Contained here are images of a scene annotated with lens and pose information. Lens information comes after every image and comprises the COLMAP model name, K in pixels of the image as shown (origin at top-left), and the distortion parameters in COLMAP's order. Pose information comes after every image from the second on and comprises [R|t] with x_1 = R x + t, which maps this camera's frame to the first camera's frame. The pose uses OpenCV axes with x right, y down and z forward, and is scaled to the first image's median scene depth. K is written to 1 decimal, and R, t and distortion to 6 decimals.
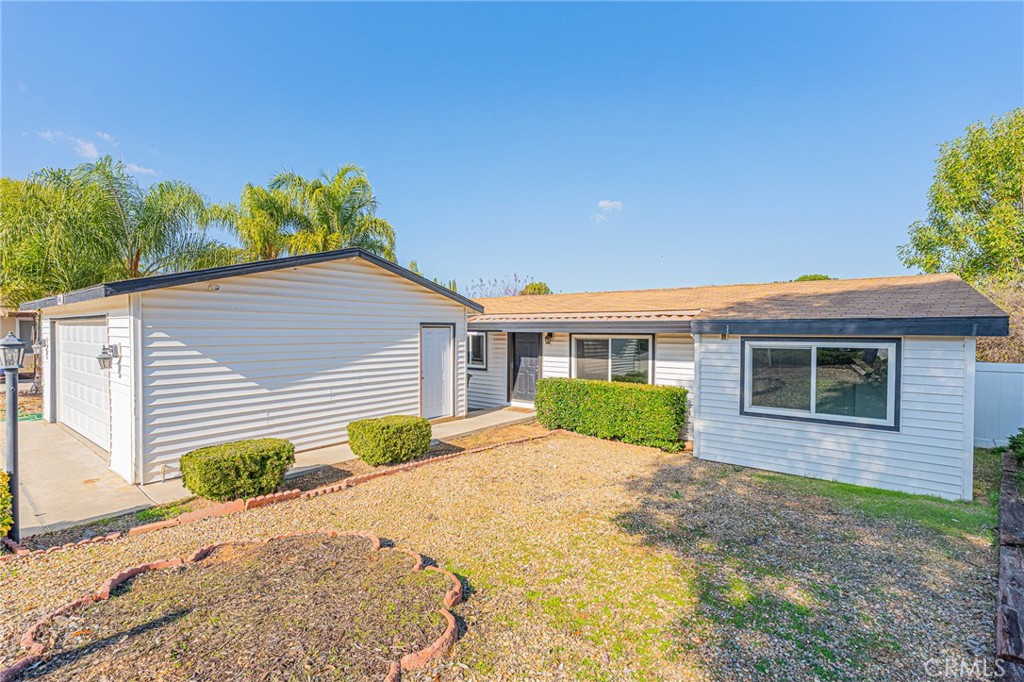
lens RADIAL K [[457.3, 0, 505.9], [0, 457.3, 339.7], [0, 0, 1]] dist [0.002283, -0.000787]
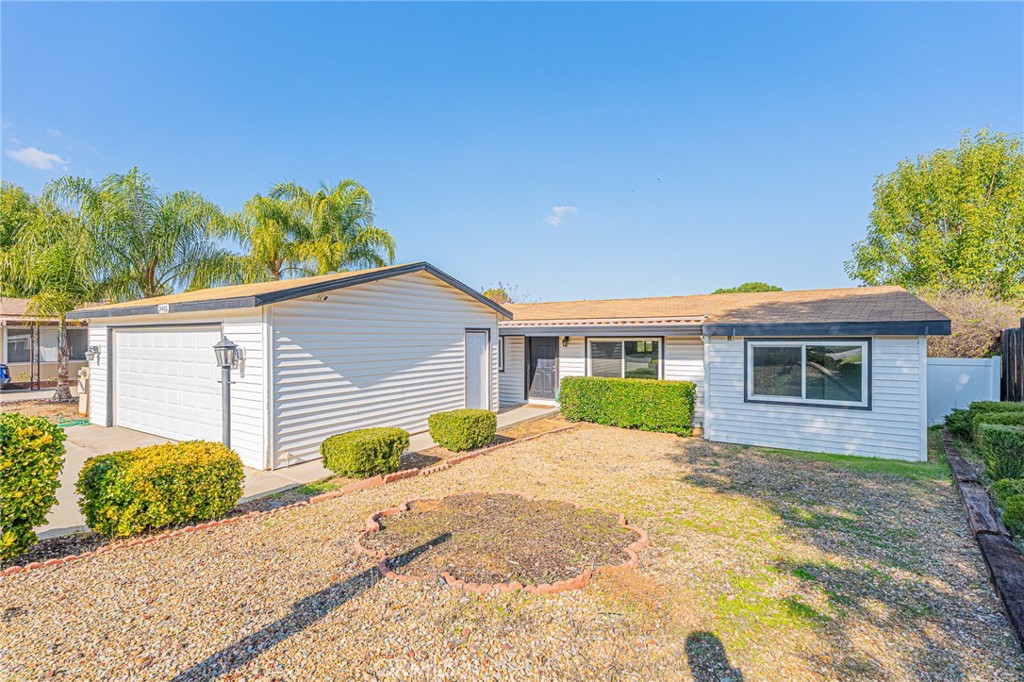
lens RADIAL K [[457.3, 0, 505.9], [0, 457.3, 339.7], [0, 0, 1]] dist [0.002283, -0.000787]
pose [[0.995181, -0.008304, 0.097707, -0.231614], [0.009662, 0.999863, -0.013435, 0.008311], [-0.097582, 0.014314, 0.995125, -0.143484]]
